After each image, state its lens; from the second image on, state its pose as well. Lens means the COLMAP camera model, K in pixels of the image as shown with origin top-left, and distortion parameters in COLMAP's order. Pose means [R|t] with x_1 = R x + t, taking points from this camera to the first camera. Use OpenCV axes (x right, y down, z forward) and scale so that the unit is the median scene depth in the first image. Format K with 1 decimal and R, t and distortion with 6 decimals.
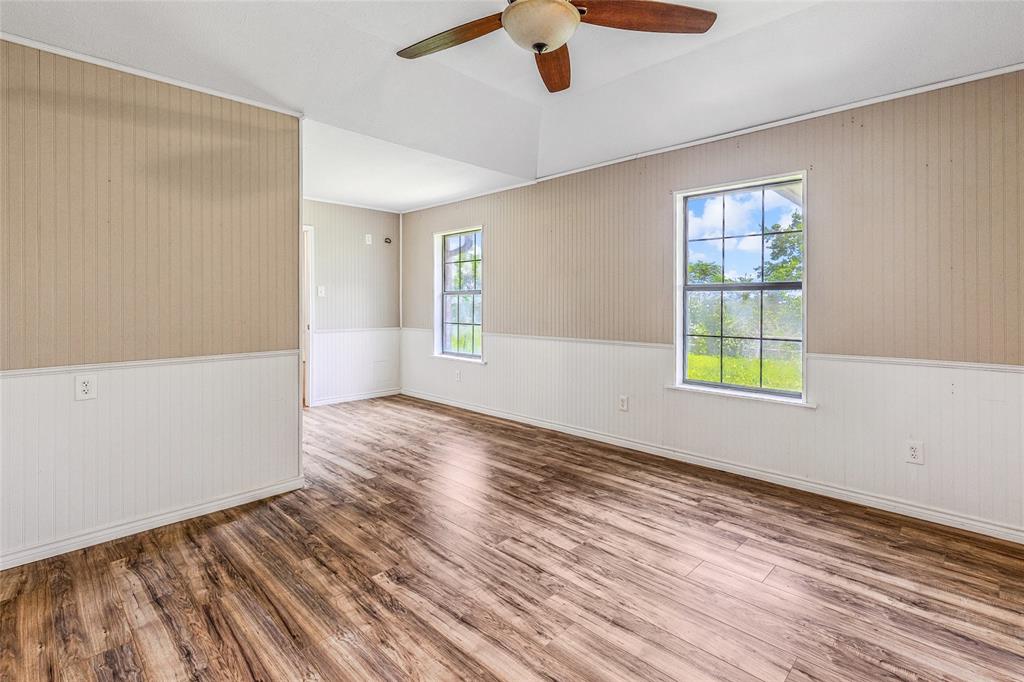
lens RADIAL K [[478.1, 0, 508.5], [0, 478.1, 341.2], [0, 0, 1]] dist [0.014249, -0.002049]
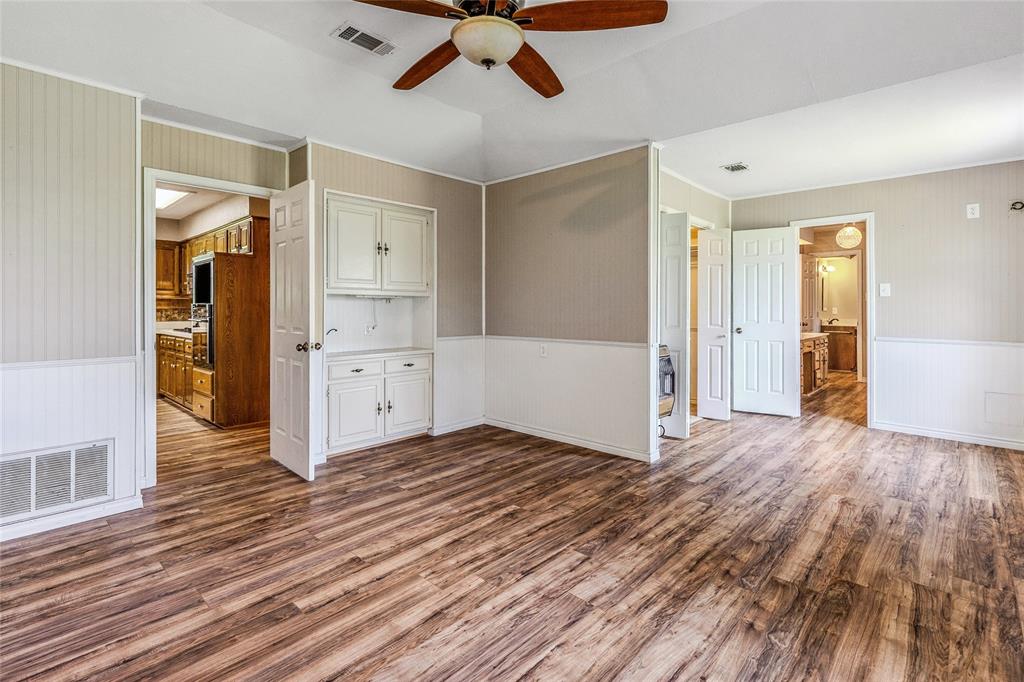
lens RADIAL K [[478.1, 0, 503.9], [0, 478.1, 307.8], [0, 0, 1]] dist [0.014249, -0.002049]
pose [[0.023476, 0.002944, -0.999720, 0.940876], [-0.076896, 0.997038, 0.001131, -0.047723], [0.996763, 0.076848, 0.023633, 0.816255]]
